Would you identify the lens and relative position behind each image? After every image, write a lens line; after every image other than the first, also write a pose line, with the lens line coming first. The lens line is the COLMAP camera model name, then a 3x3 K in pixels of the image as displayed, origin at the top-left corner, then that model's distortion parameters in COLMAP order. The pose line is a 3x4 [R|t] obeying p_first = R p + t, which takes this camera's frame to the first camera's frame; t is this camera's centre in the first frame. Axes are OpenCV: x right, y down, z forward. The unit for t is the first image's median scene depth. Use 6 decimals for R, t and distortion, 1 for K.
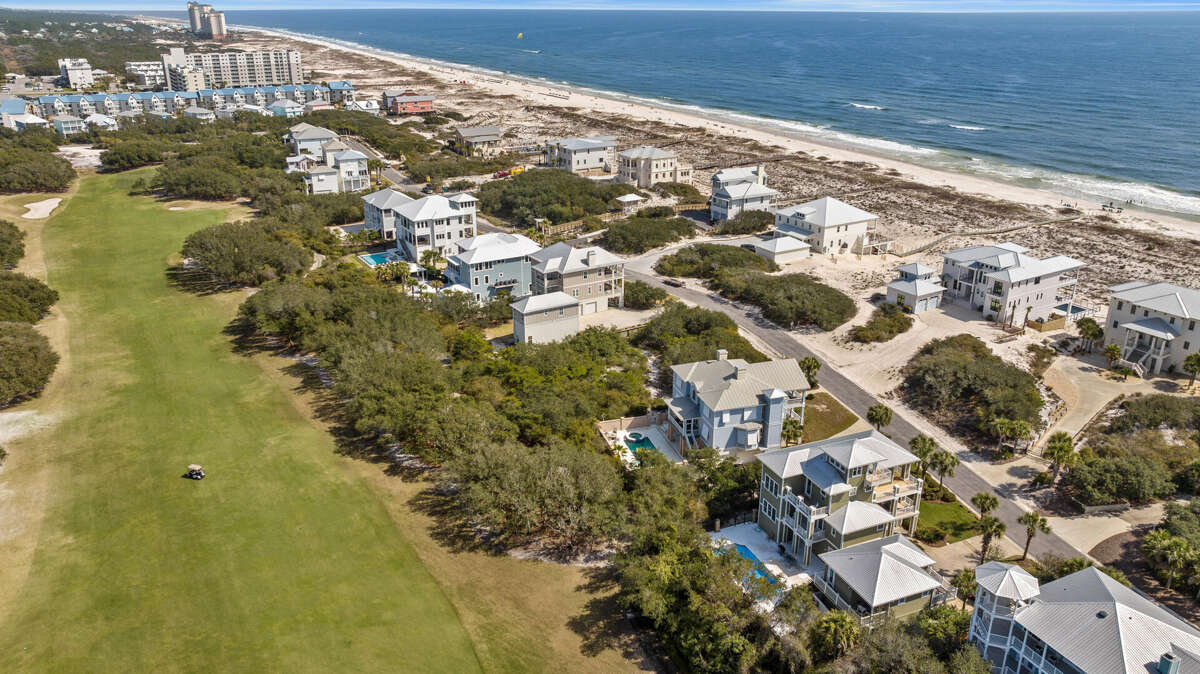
lens RADIAL K [[848.9, 0, 600.0], [0, 848.9, 337.0], [0, 0, 1]] dist [-0.019156, -0.000658]
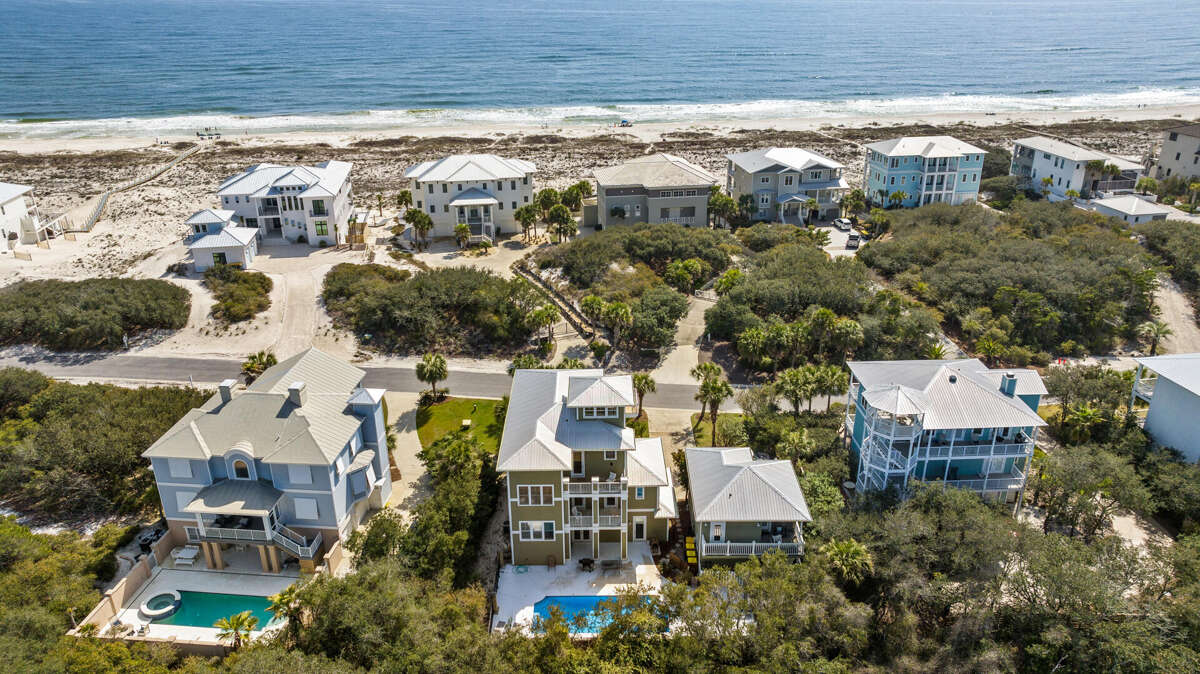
lens RADIAL K [[844.5, 0, 602.0], [0, 844.5, 326.6], [0, 0, 1]] dist [-0.027085, 0.003820]
pose [[0.372198, -0.361852, 0.854711, -0.123473], [0.341825, 0.909588, 0.236231, -0.034519], [-0.862916, 0.204237, 0.462237, 0.261650]]
